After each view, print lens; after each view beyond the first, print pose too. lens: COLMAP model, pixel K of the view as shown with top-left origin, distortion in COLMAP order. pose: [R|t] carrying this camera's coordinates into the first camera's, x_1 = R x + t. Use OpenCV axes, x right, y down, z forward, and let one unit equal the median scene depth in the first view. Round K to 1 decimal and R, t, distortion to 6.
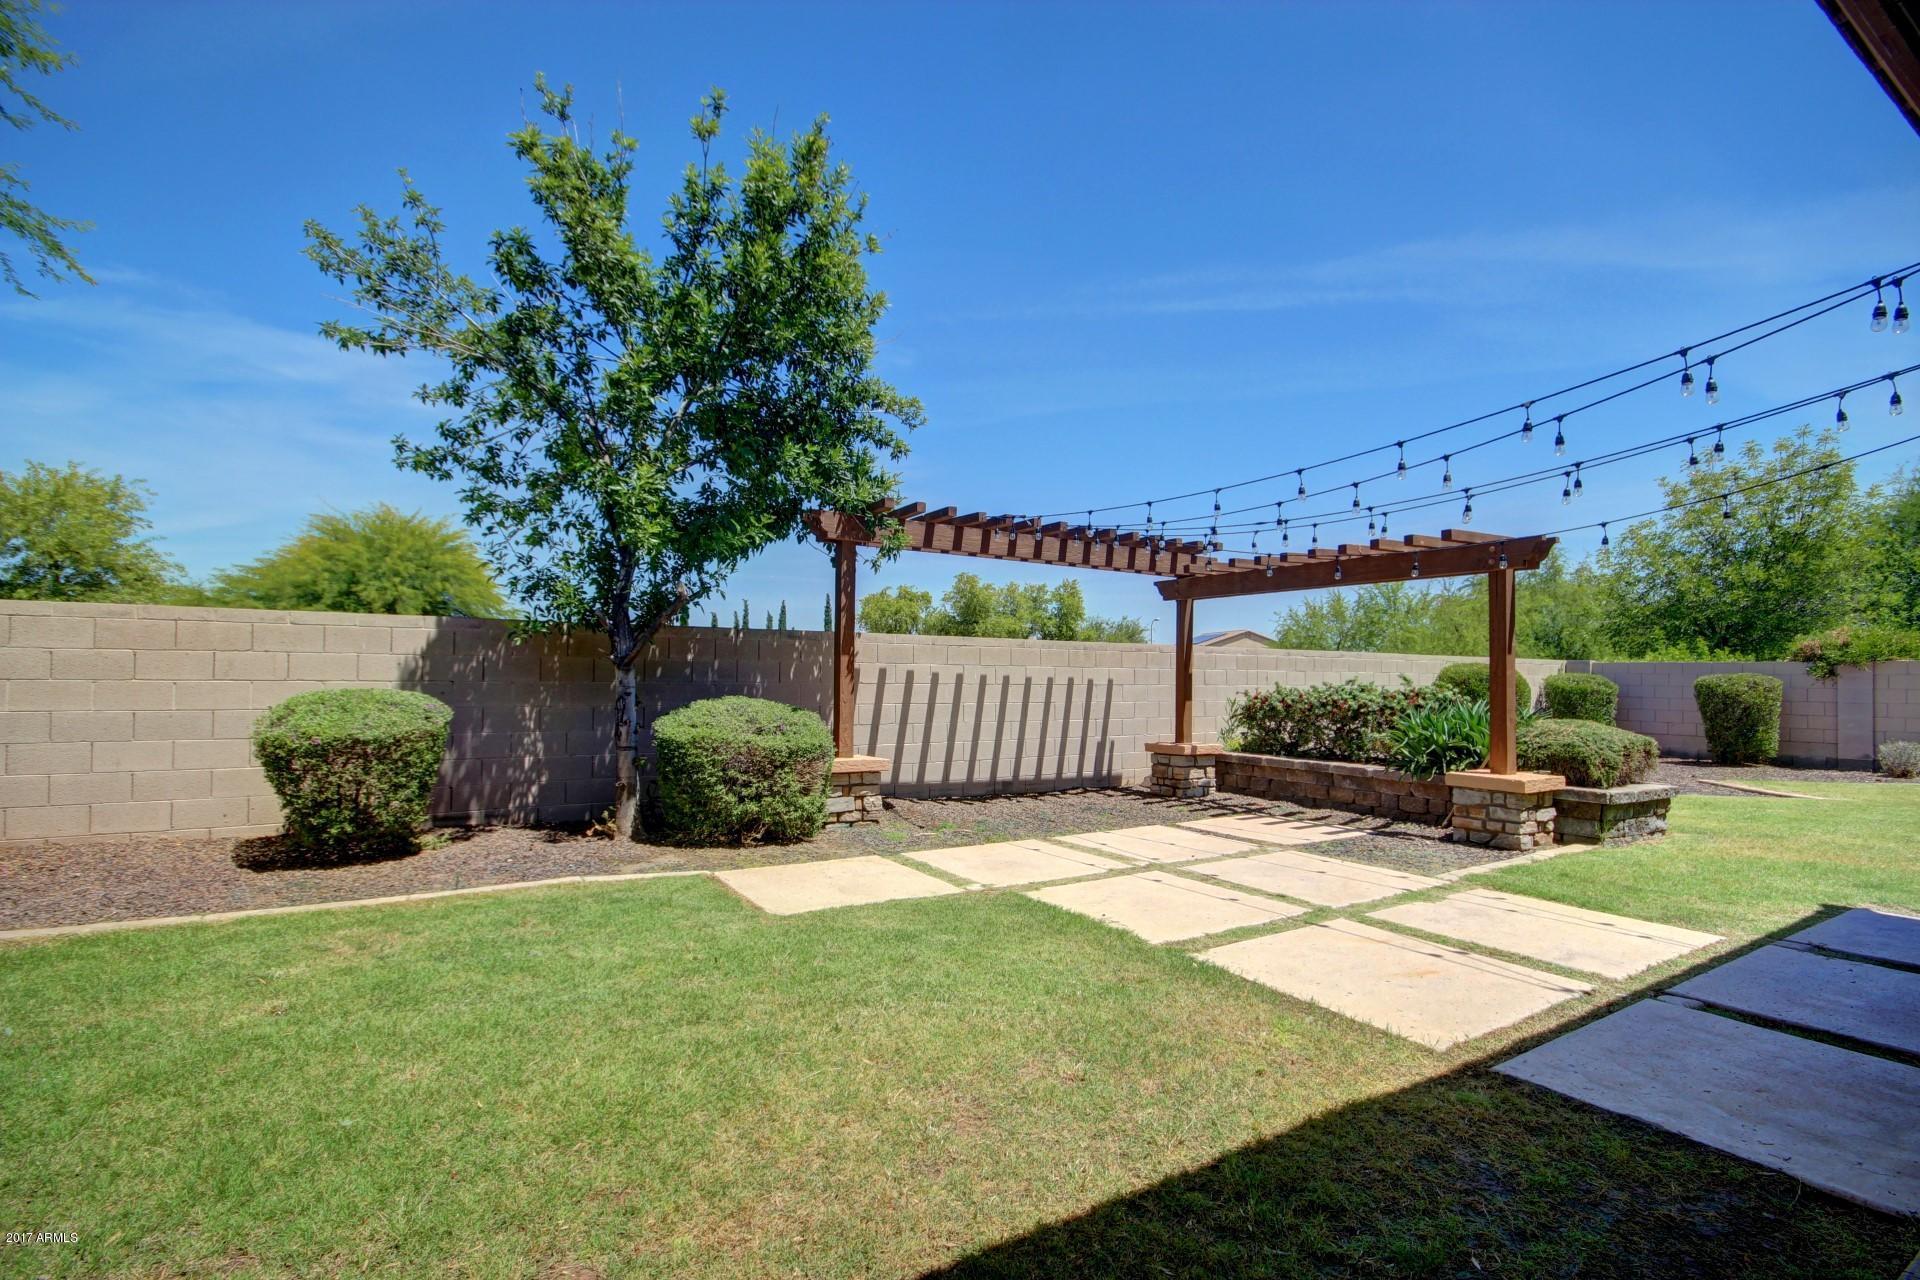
lens RADIAL K [[898.0, 0, 957.2], [0, 898.0, 650.7], [0, 0, 1]] dist [0.004517, -0.009222]
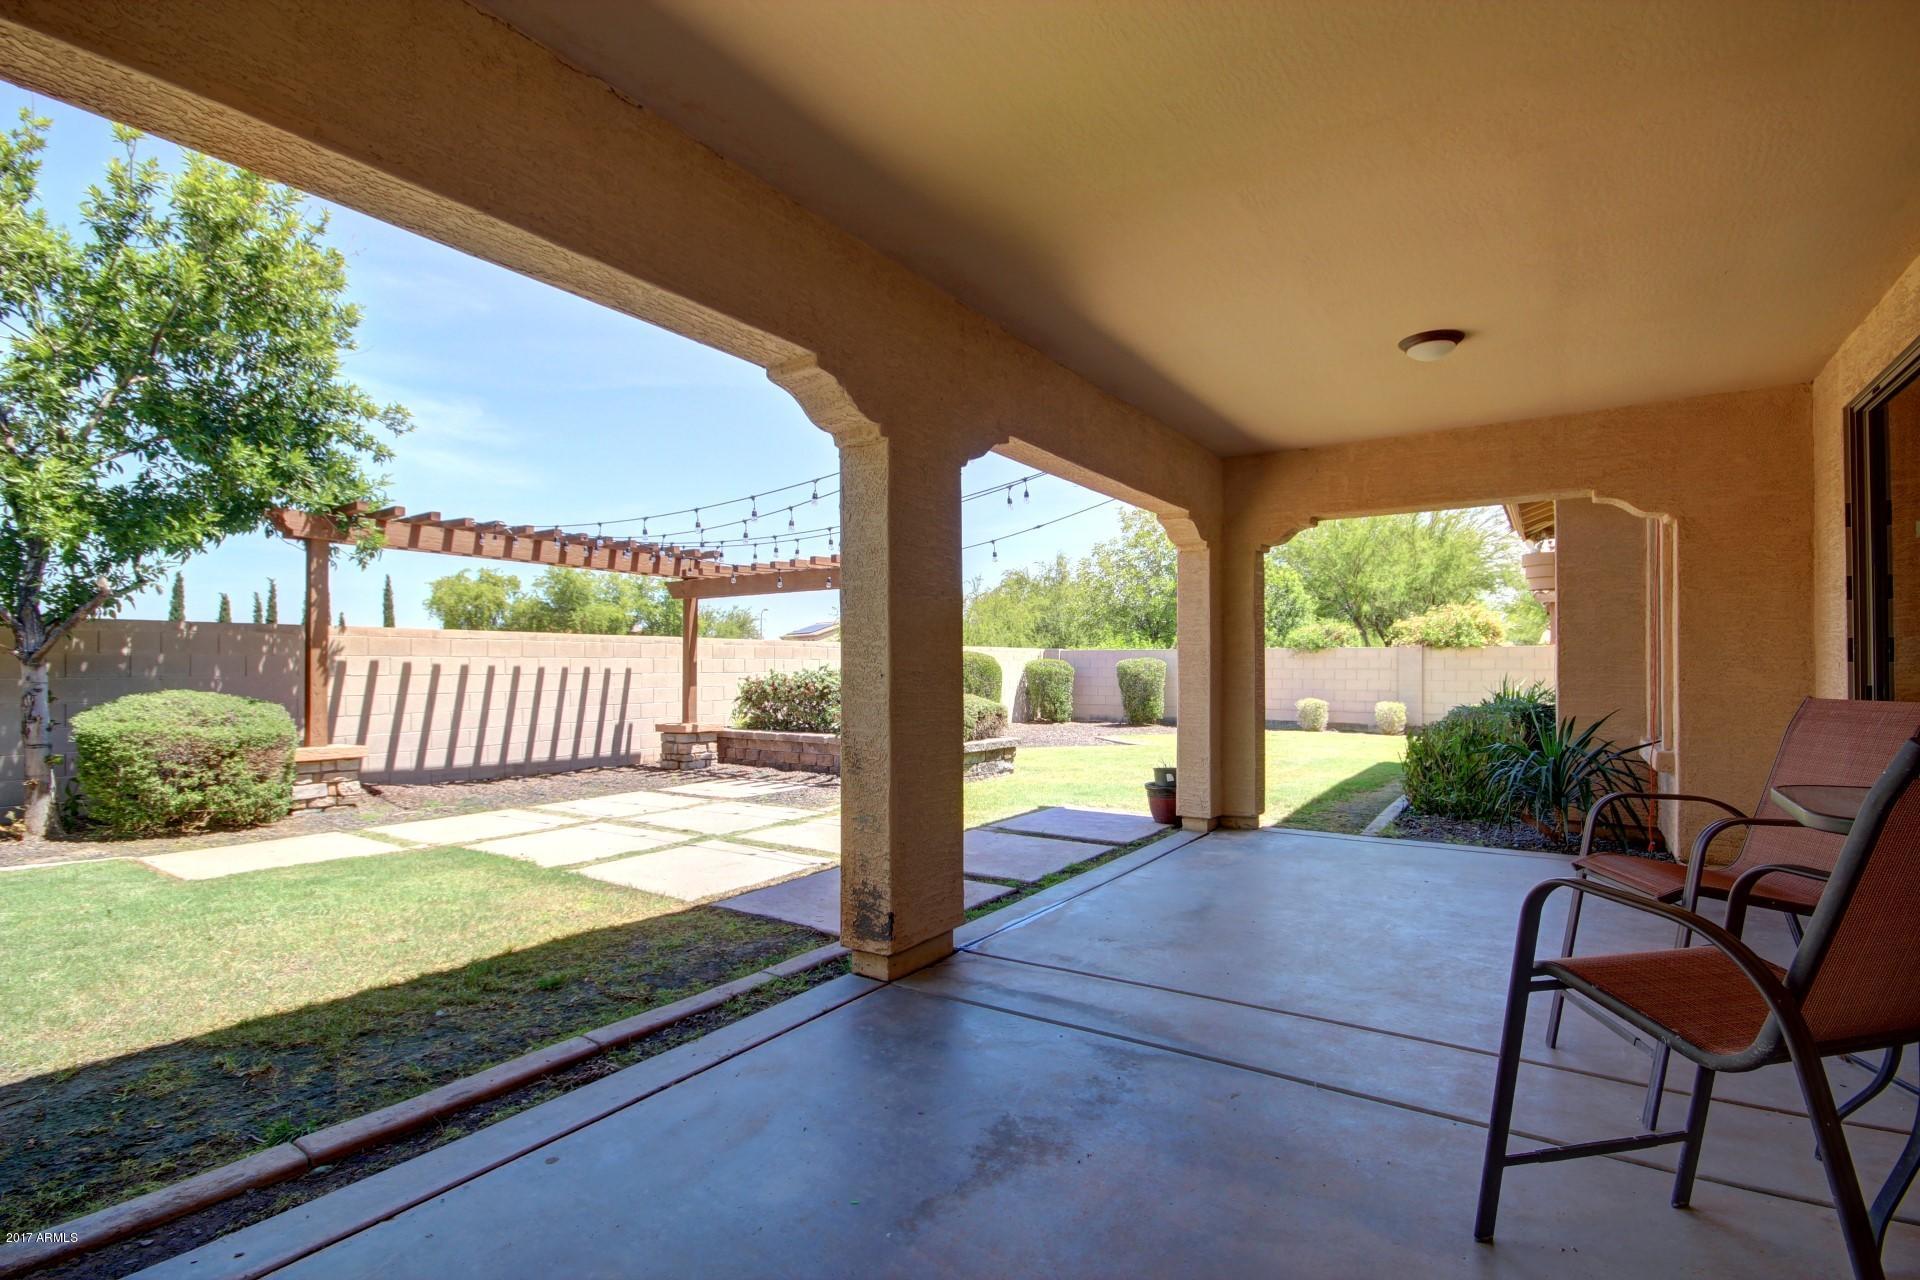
lens RADIAL K [[898.0, 0, 969.6], [0, 898.0, 654.5], [0, 0, 1]] dist [0.004517, -0.009222]
pose [[0.912258, -0.007029, 0.409557, 0.145622], [0.000199, 0.999860, 0.016717, -0.005865], [-0.409617, -0.015169, 0.912131, -0.269976]]
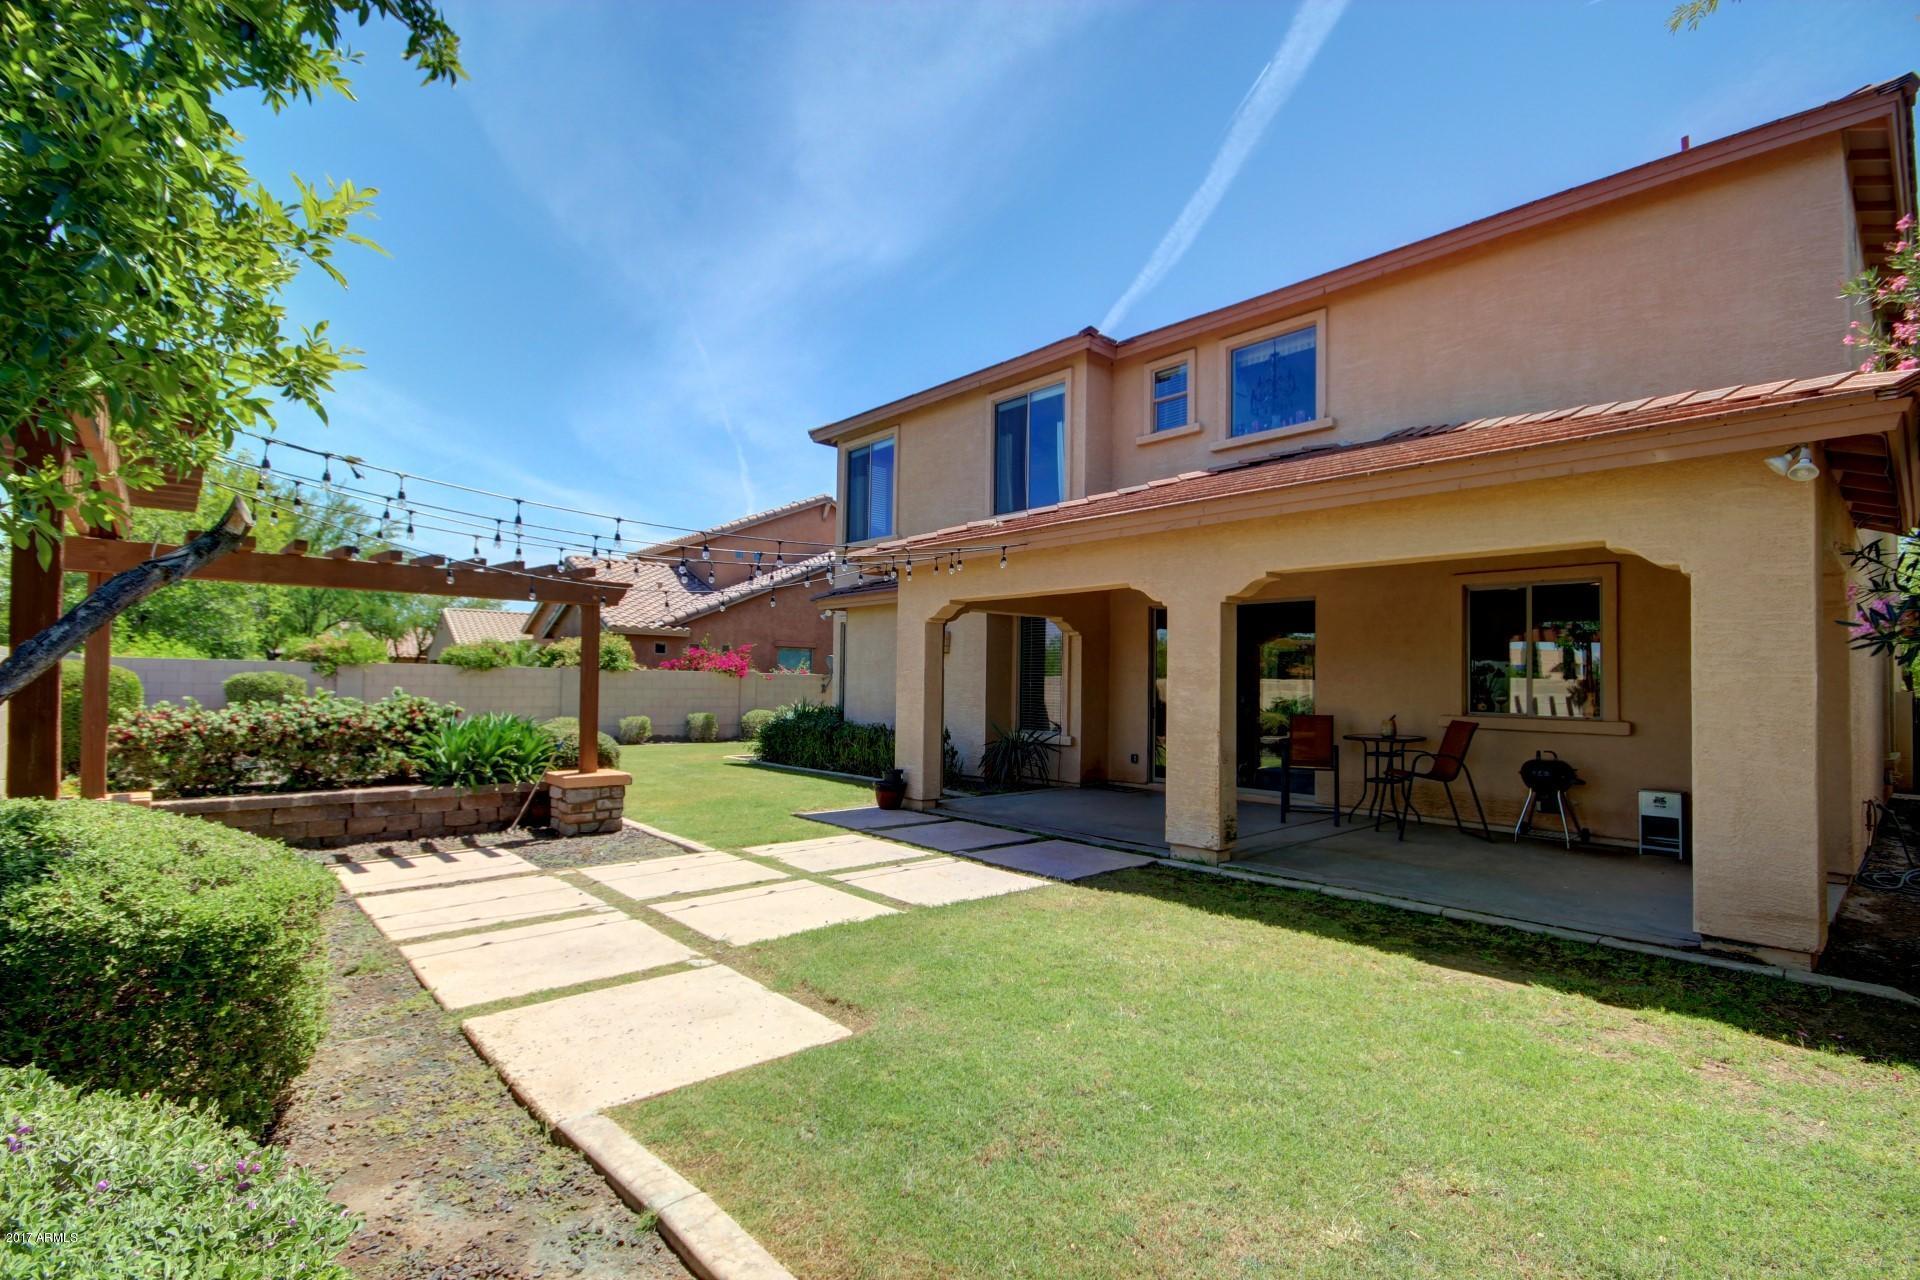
lens RADIAL K [[898.0, 0, 990.6], [0, 898.0, 676.4], [0, 0, 1]] dist [0.004517, -0.009222]
pose [[-0.185400, -0.007421, 0.982635, -0.650349], [-0.043479, 0.999054, -0.000658, -0.012902], [-0.981701, -0.042846, -0.185548, 0.679925]]
